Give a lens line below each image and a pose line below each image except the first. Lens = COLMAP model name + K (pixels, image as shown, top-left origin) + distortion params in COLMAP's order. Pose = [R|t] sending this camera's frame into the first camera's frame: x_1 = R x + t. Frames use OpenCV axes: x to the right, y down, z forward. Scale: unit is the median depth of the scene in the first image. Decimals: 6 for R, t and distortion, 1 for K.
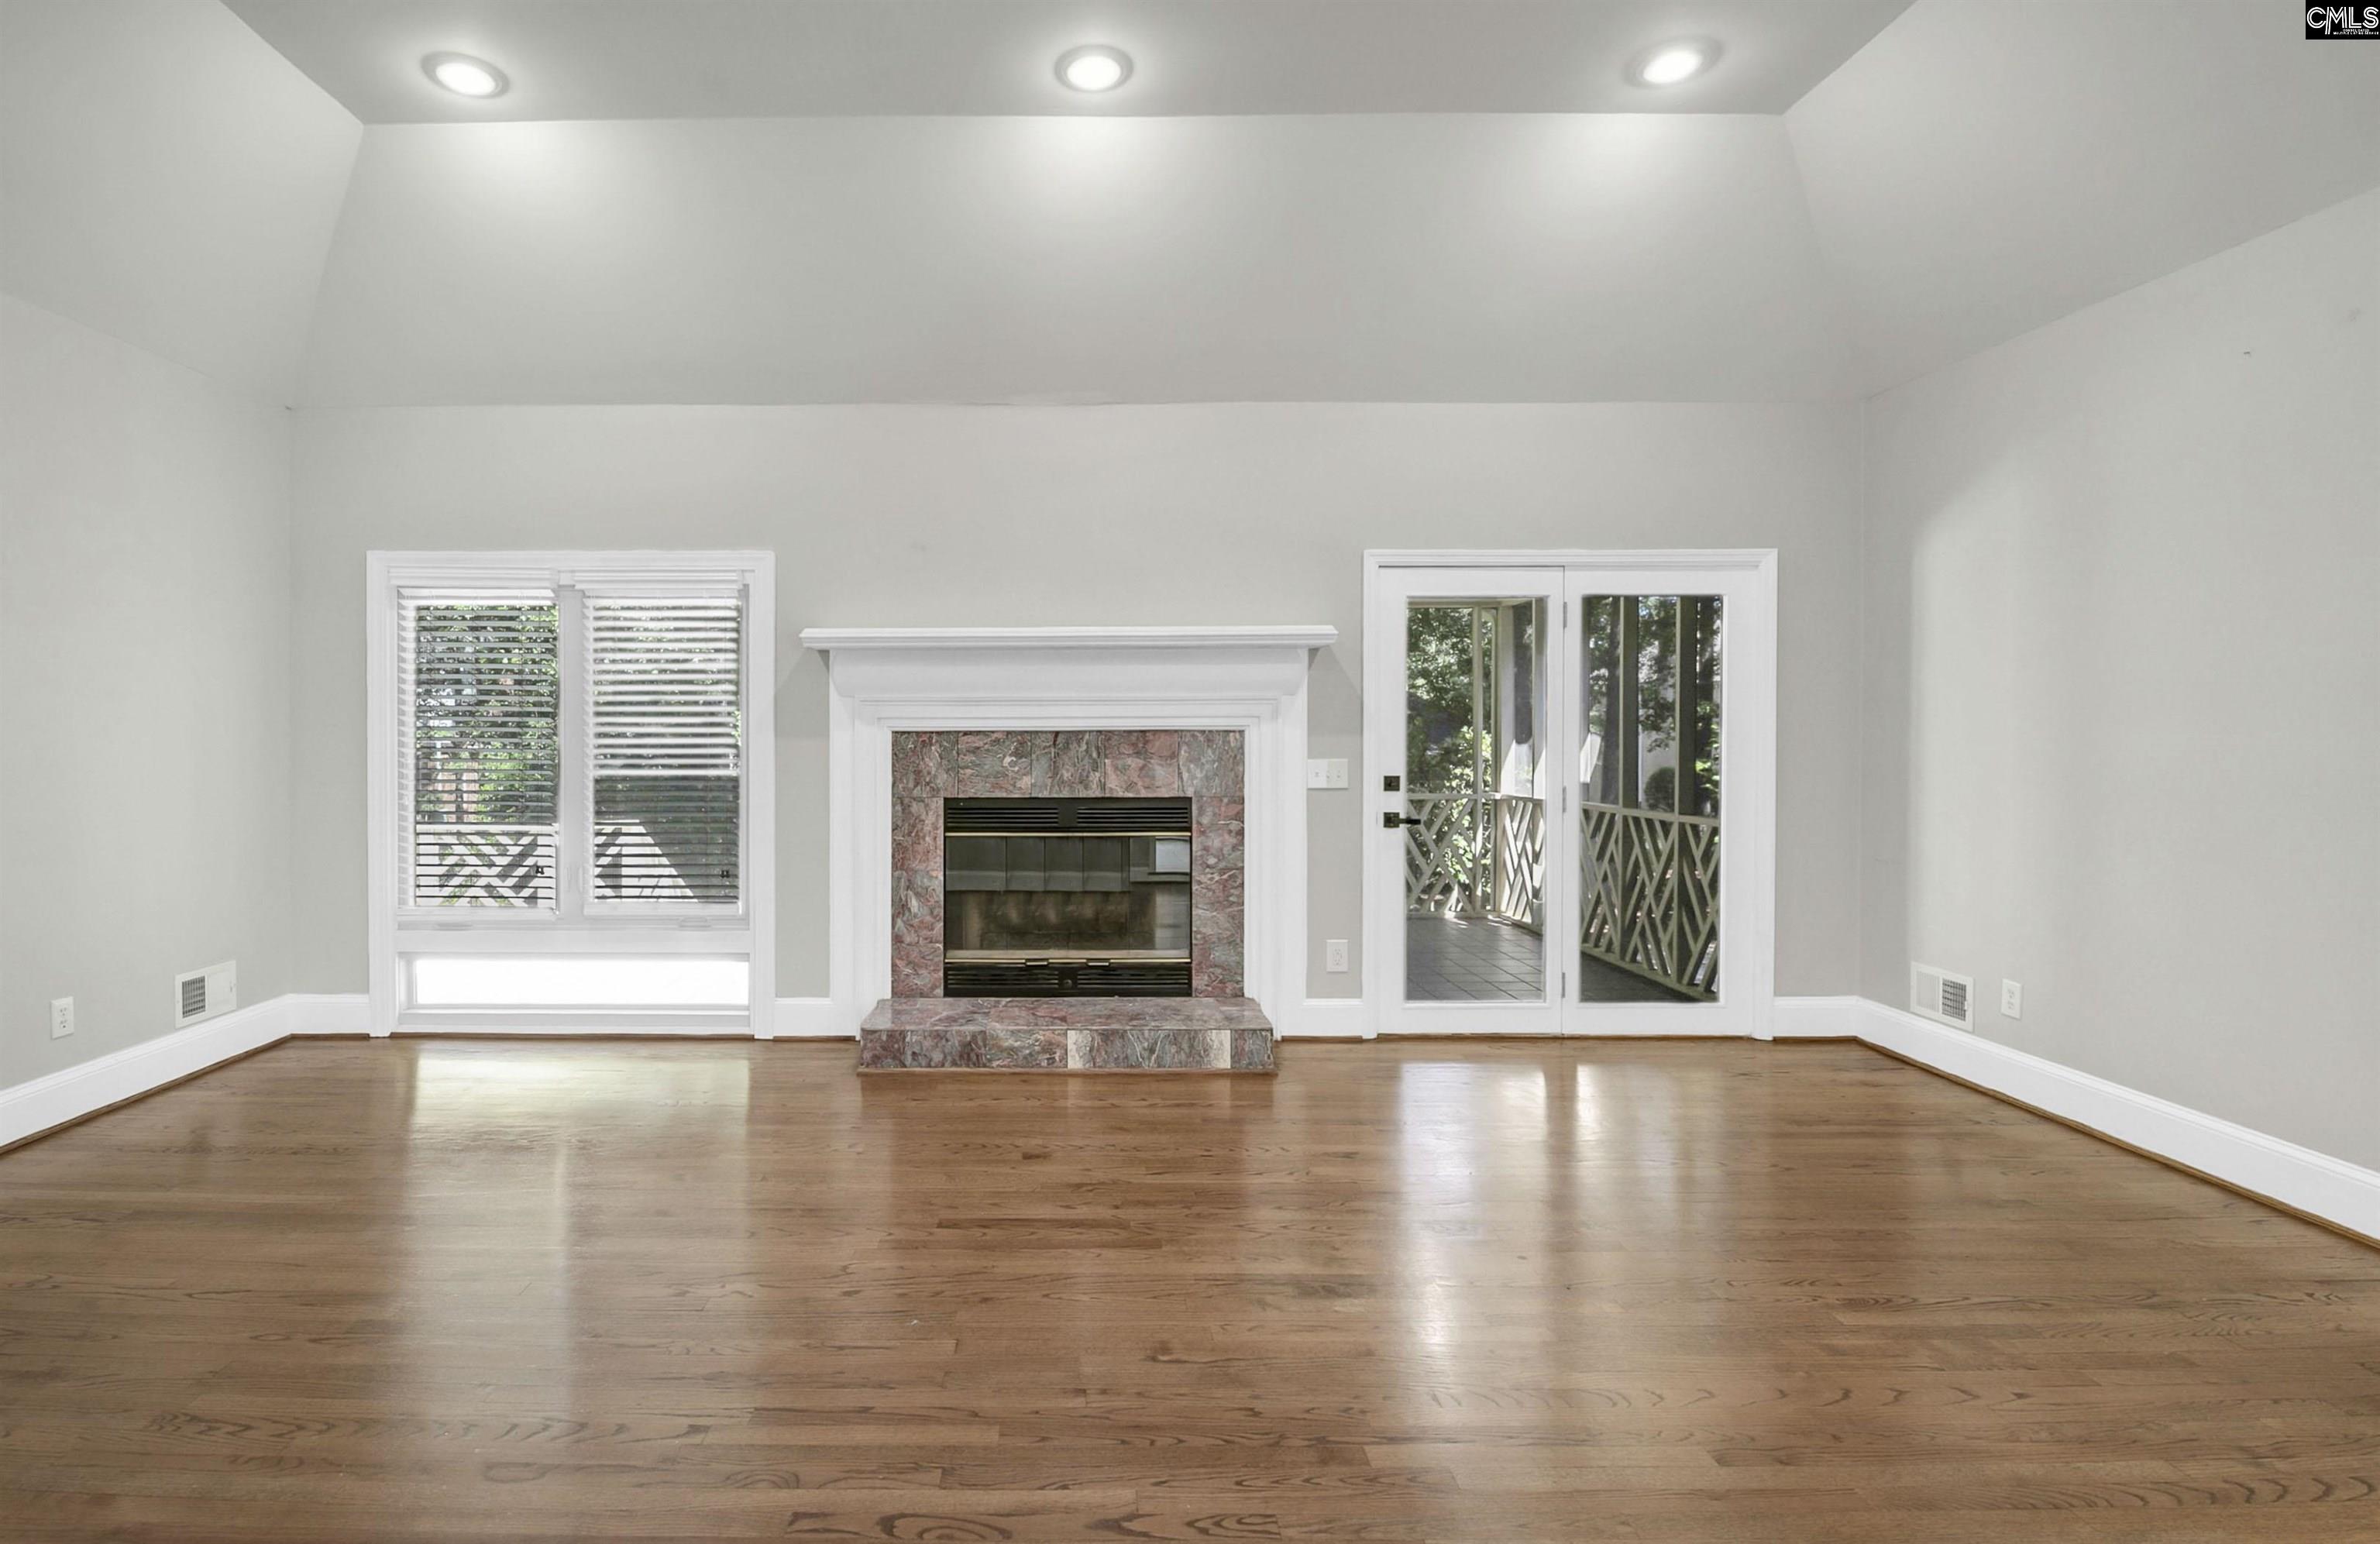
lens RADIAL K [[1120.3, 0, 1188.0], [0, 1120.3, 757.7], [0, 0, 1]] dist [-0.007310, -0.000540]
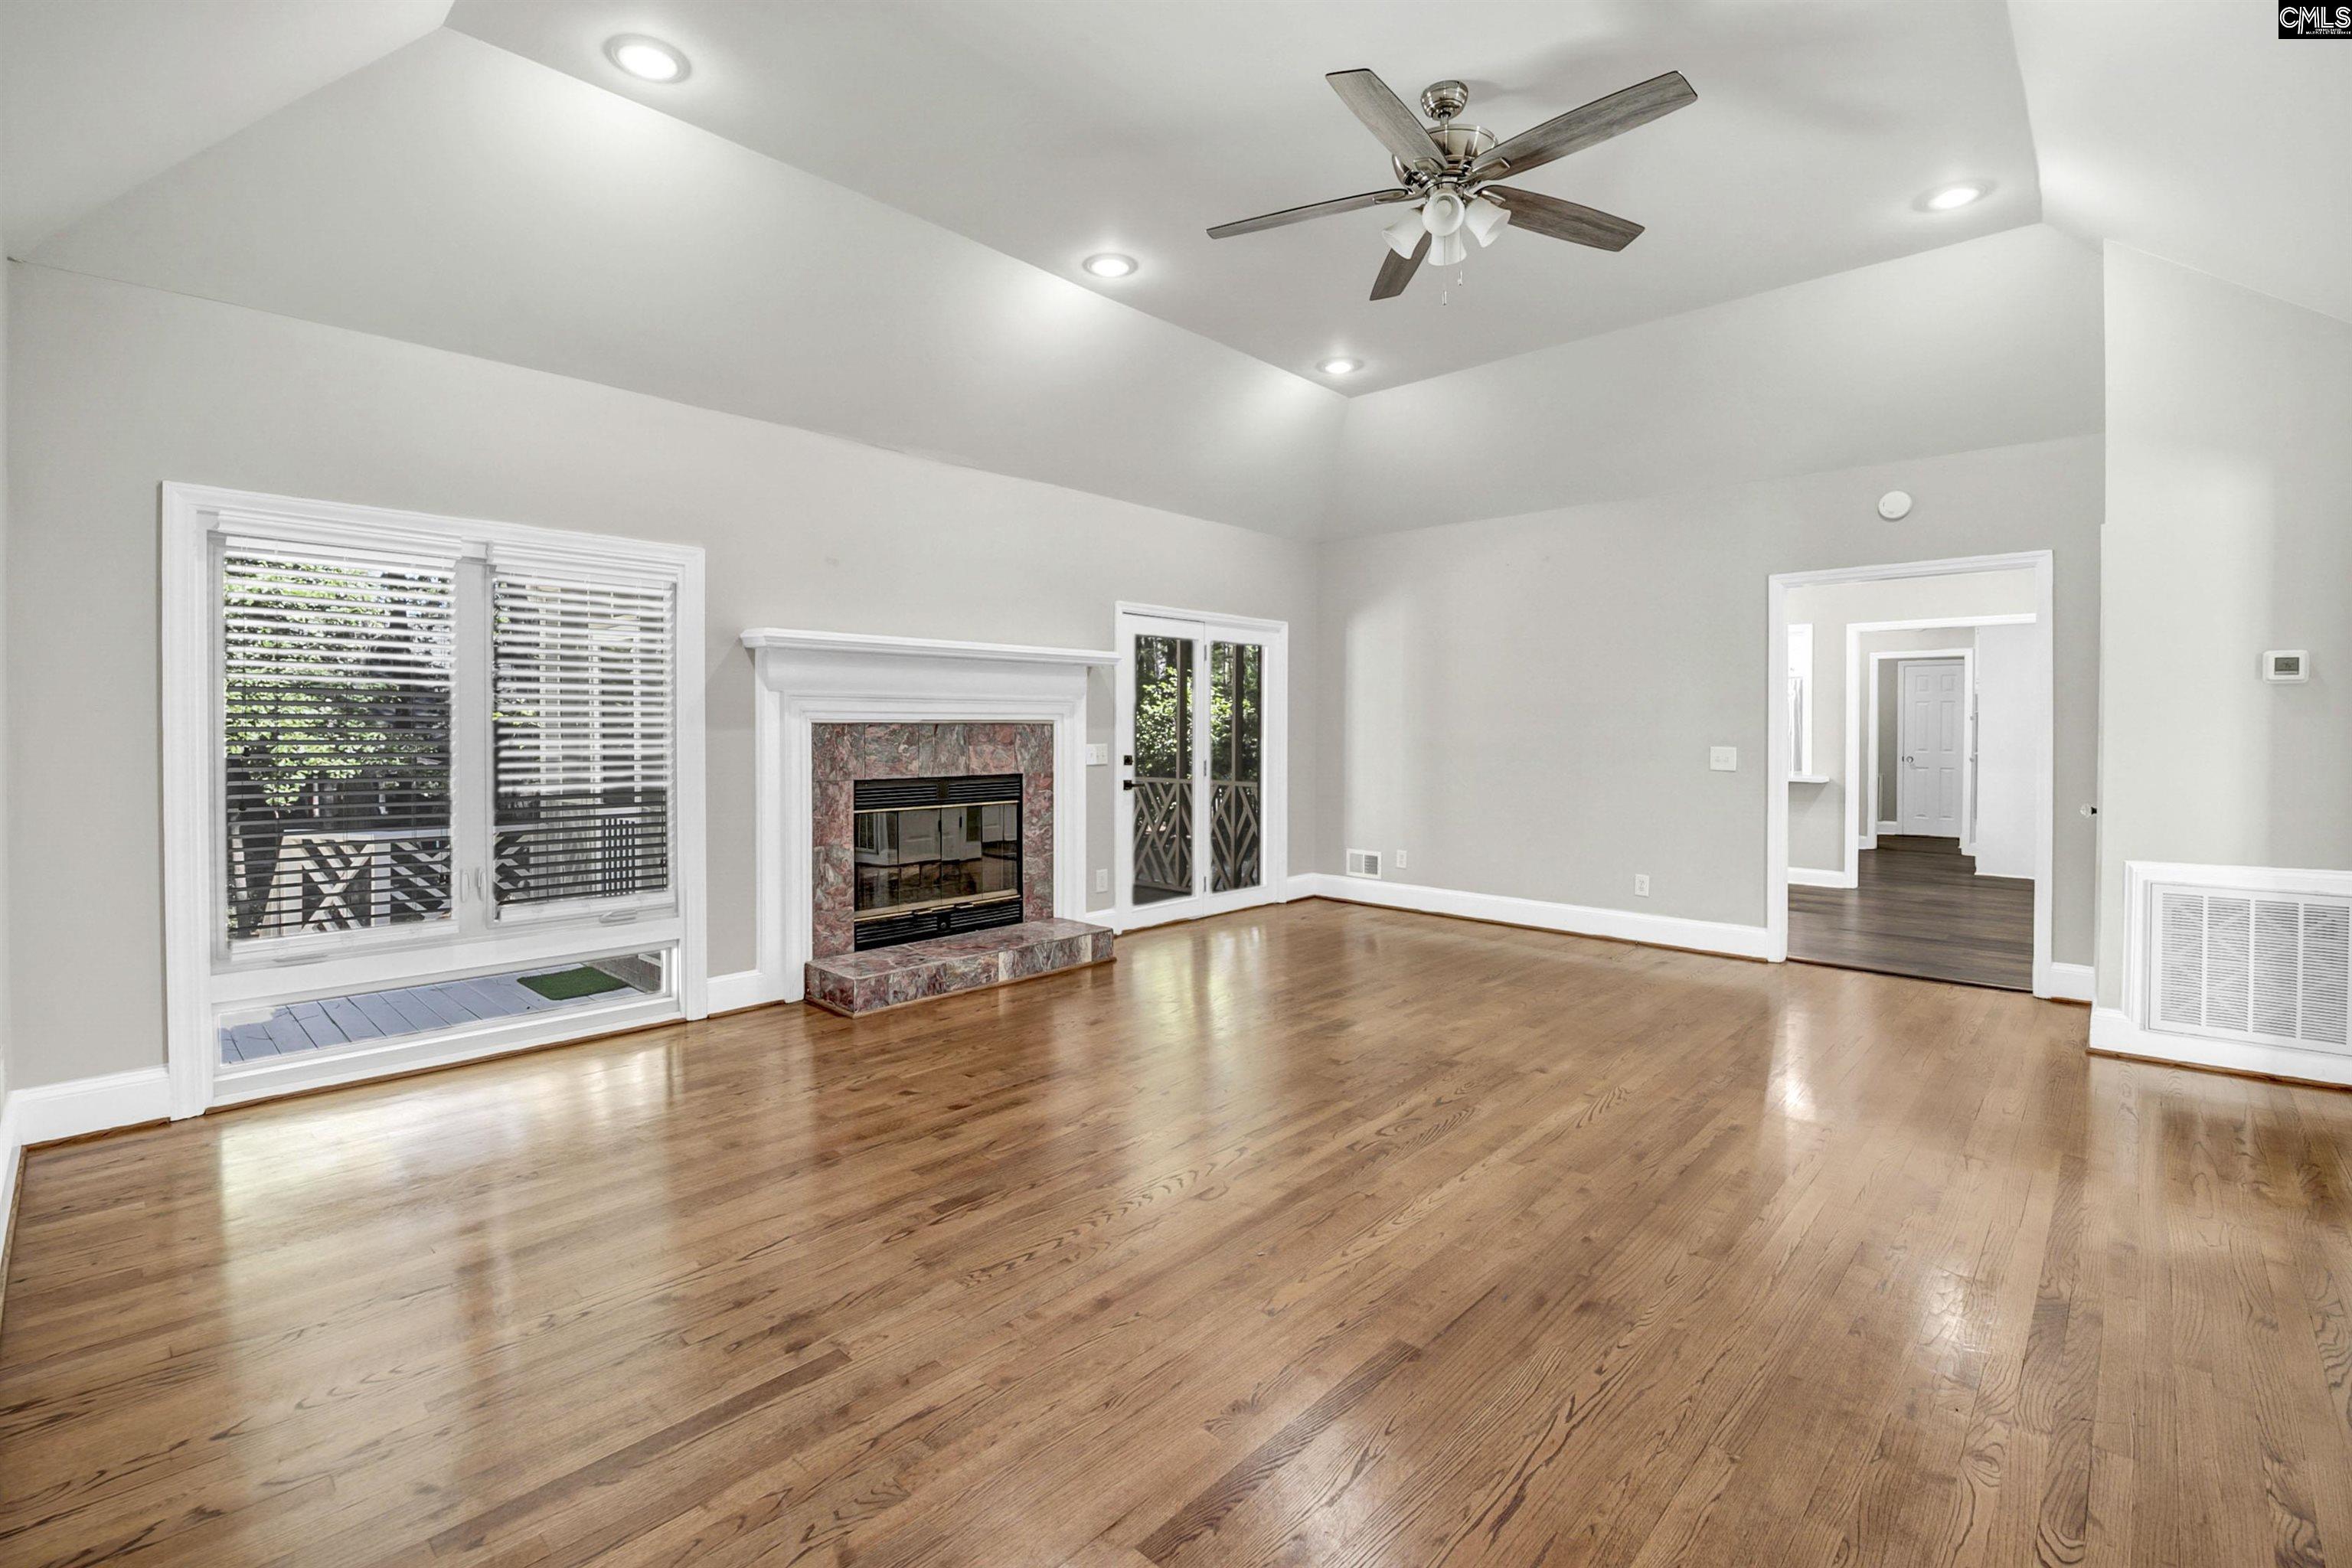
lens RADIAL K [[1075.2, 0, 1173.5], [0, 1075.2, 768.5], [0, 0, 1]] dist [-0.005719, -0.005766]
pose [[0.665286, -0.024823, 0.746175, -0.831264], [0.009791, 0.999651, 0.024526, -0.000719], [-0.746524, -0.009010, 0.665298, 0.011743]]
